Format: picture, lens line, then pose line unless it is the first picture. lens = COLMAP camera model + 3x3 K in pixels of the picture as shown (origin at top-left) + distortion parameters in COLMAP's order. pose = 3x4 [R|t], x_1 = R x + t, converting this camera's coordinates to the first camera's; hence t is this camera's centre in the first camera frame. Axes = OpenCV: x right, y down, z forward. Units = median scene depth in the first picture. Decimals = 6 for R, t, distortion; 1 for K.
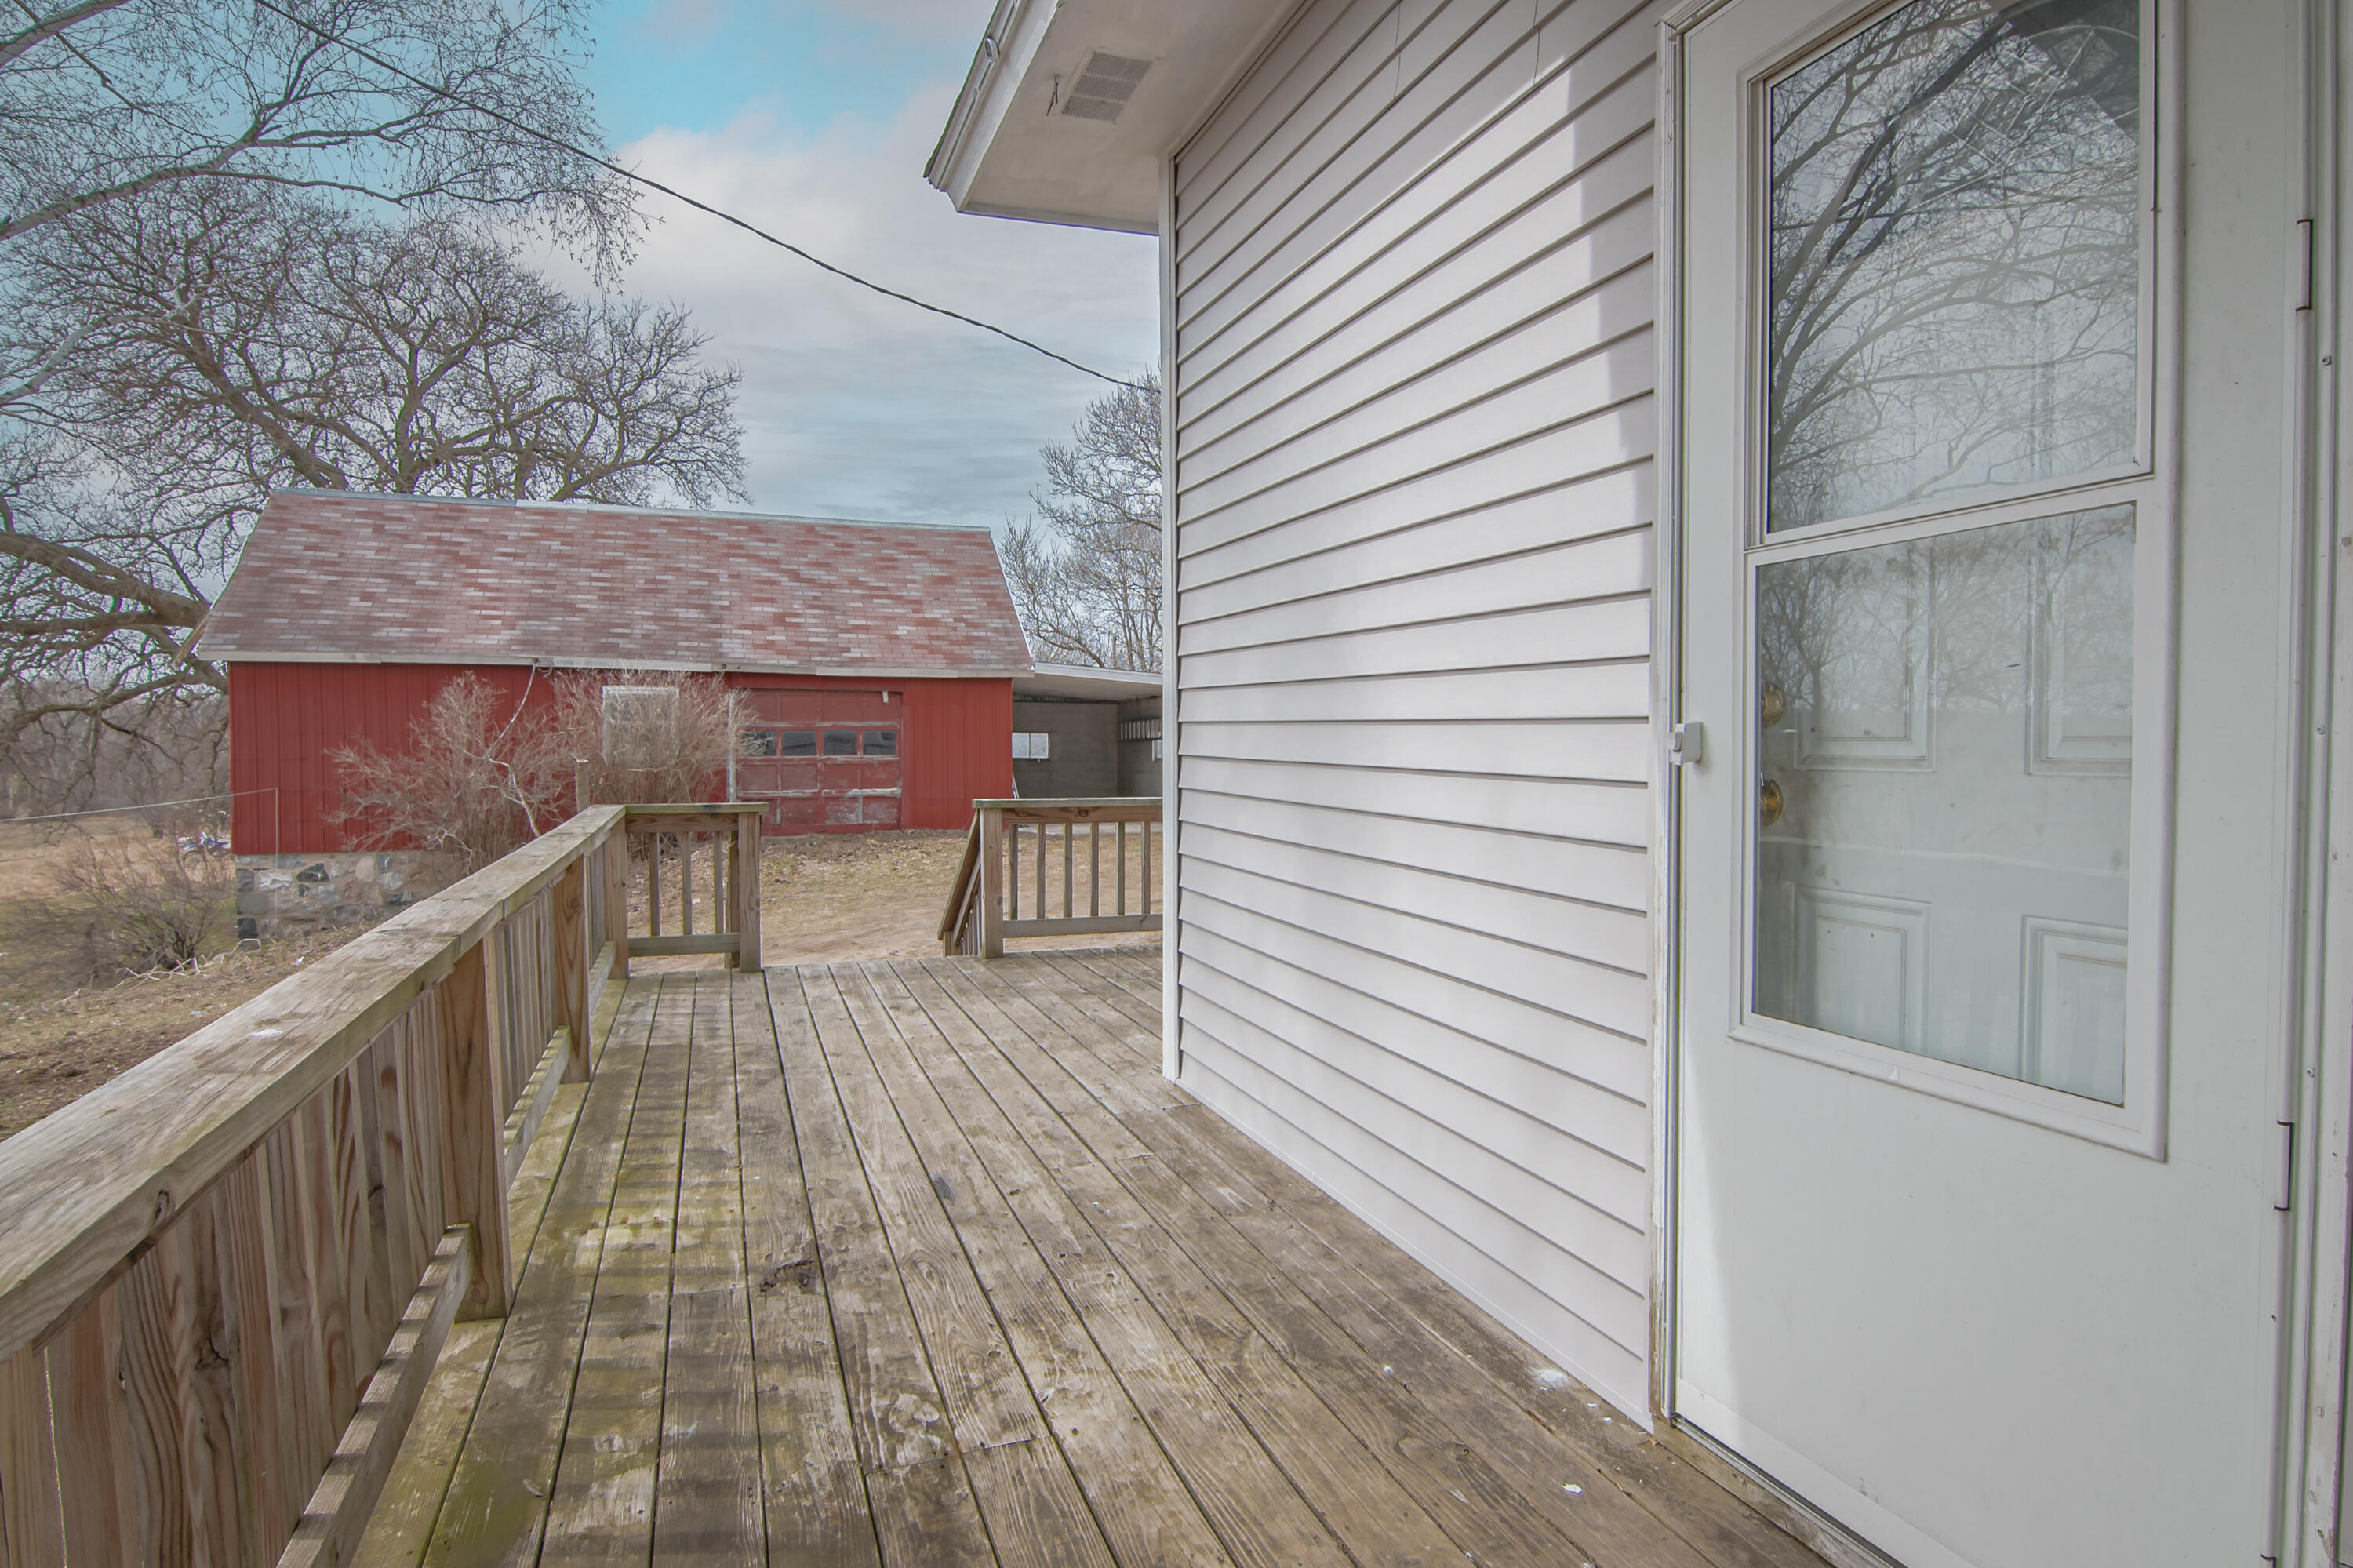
lens RADIAL K [[1326.0, 0, 1175.4], [0, 1326.0, 779.5], [0, 0, 1]] dist [0.002457, 0.000106]
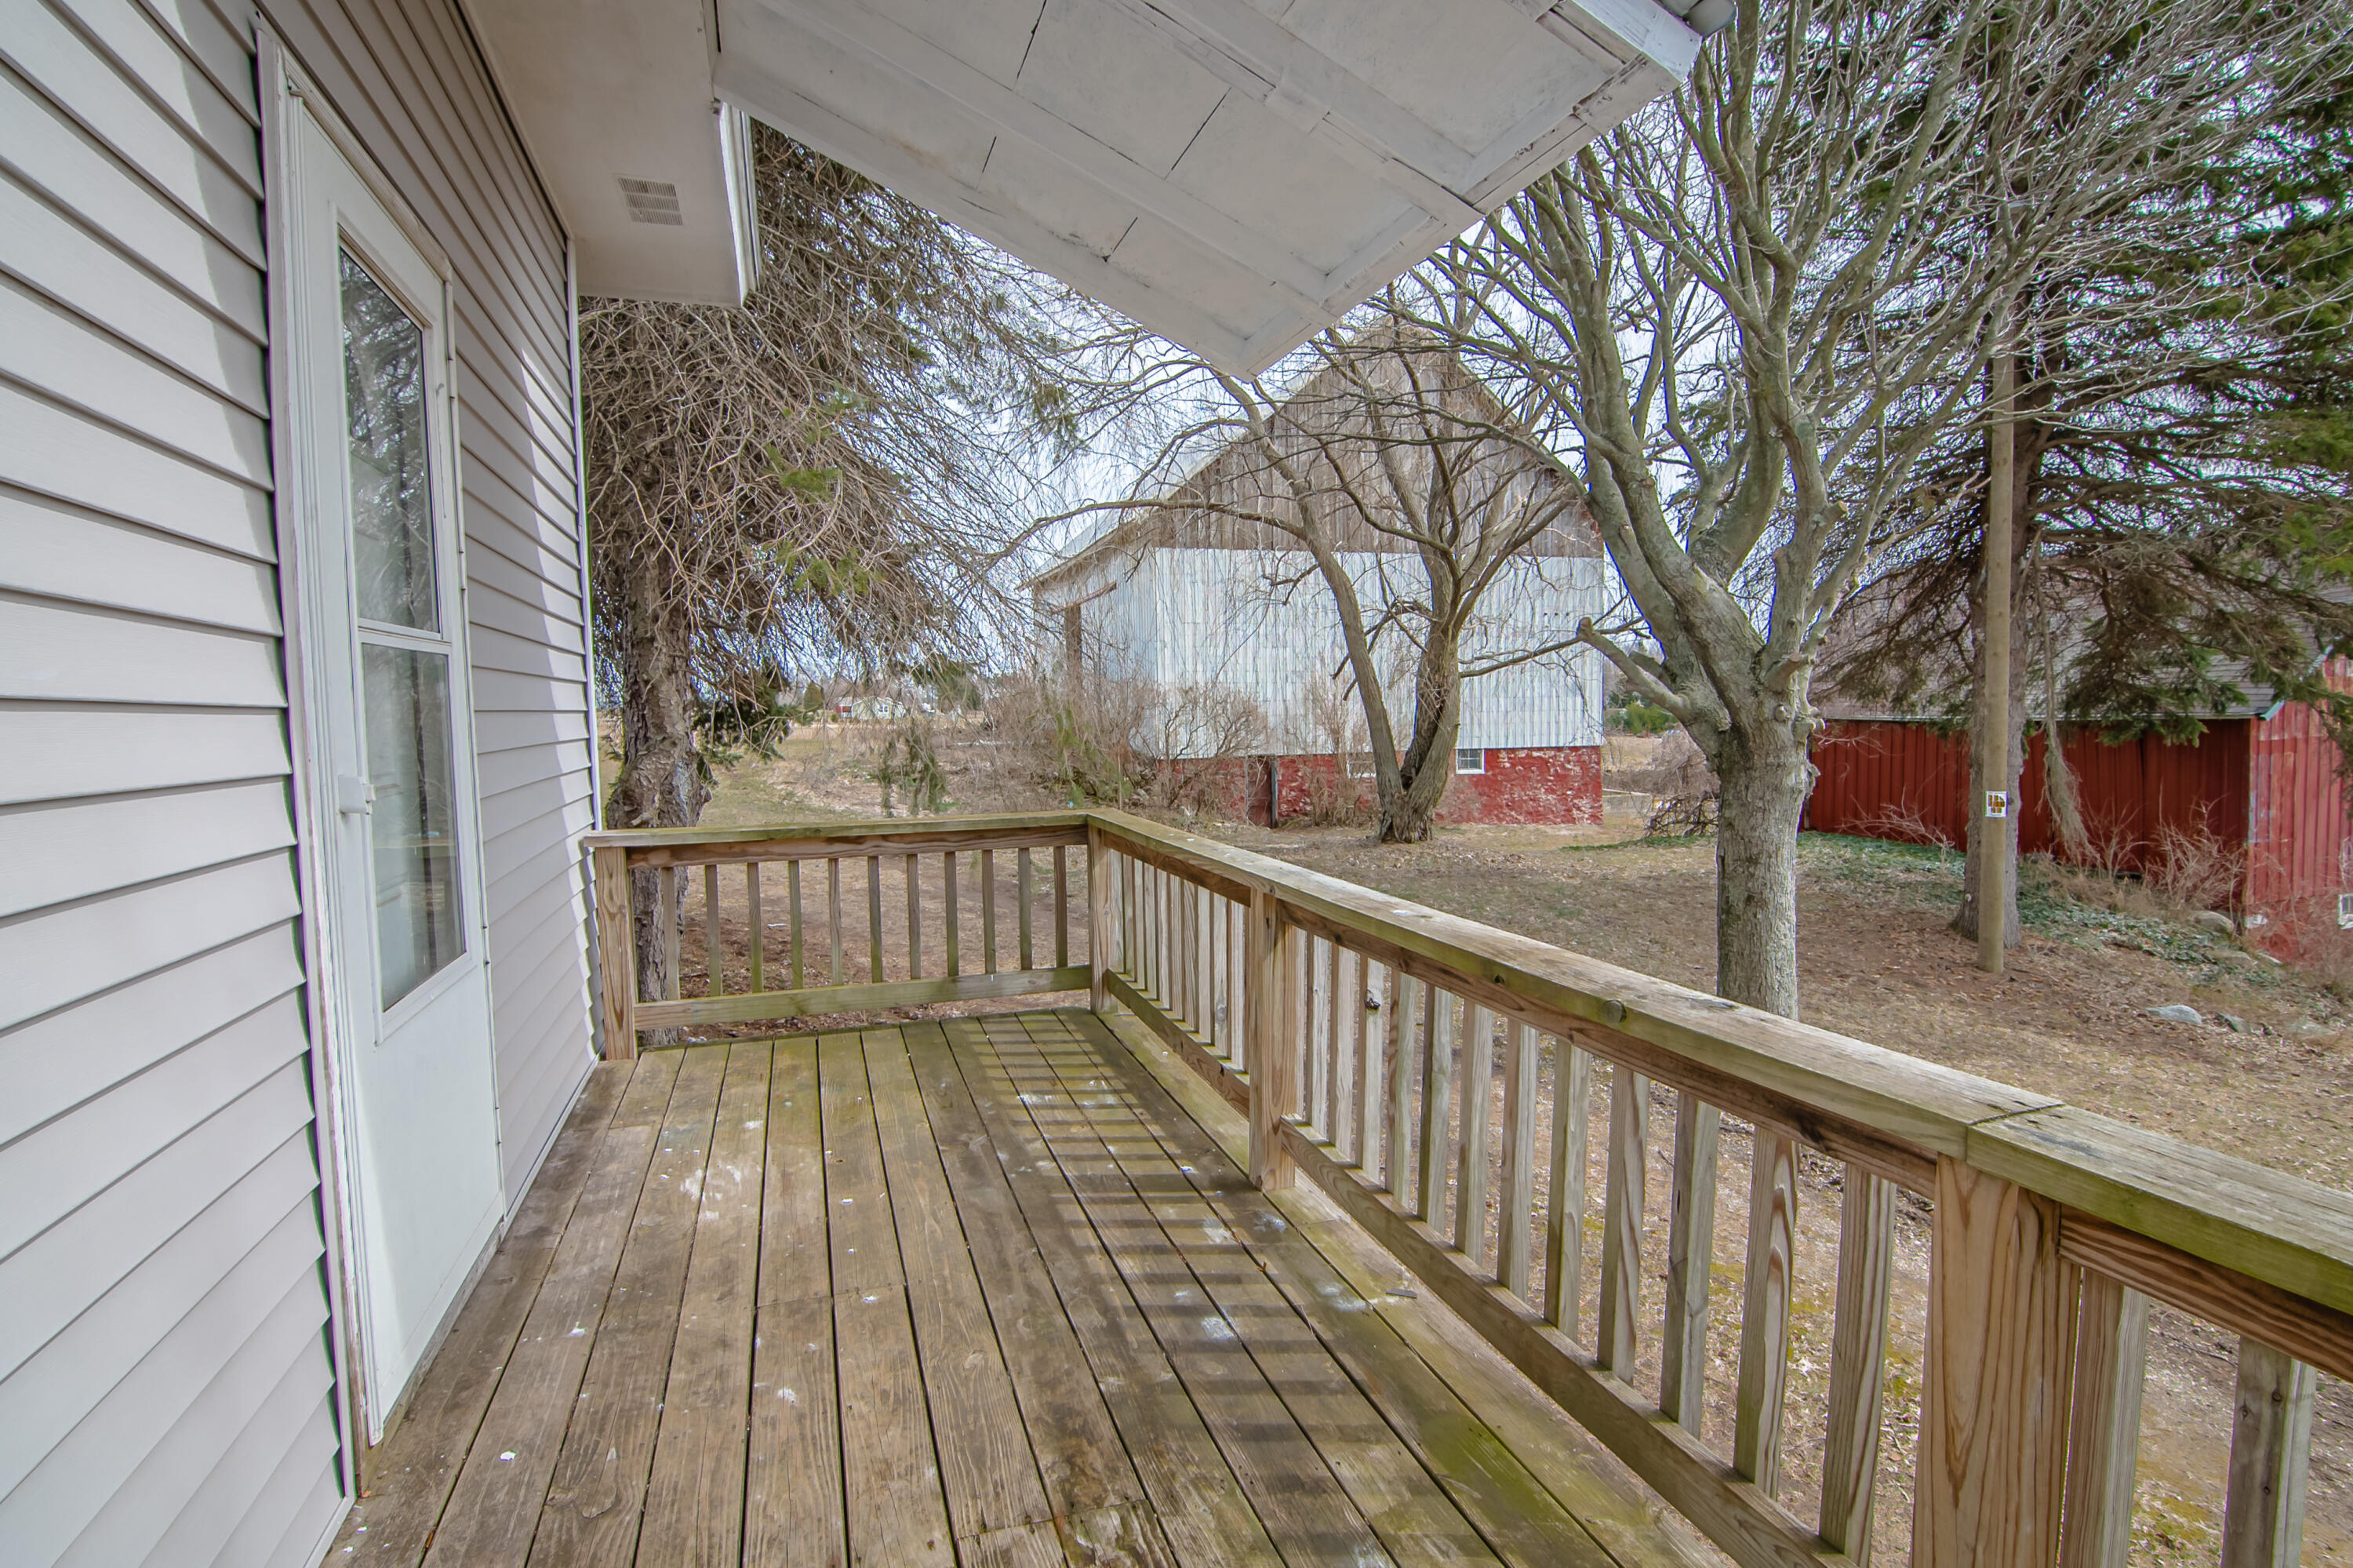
lens RADIAL K [[1146.7, 0, 1178.0], [0, 1146.7, 791.9], [0, 0, 1]] dist [-0.009928, -0.001869]
pose [[-0.999636, 0.019808, 0.018342, -0.339216], [0.021535, 0.994819, 0.099352, -0.124091], [-0.016279, 0.099711, -0.994883, 2.166071]]
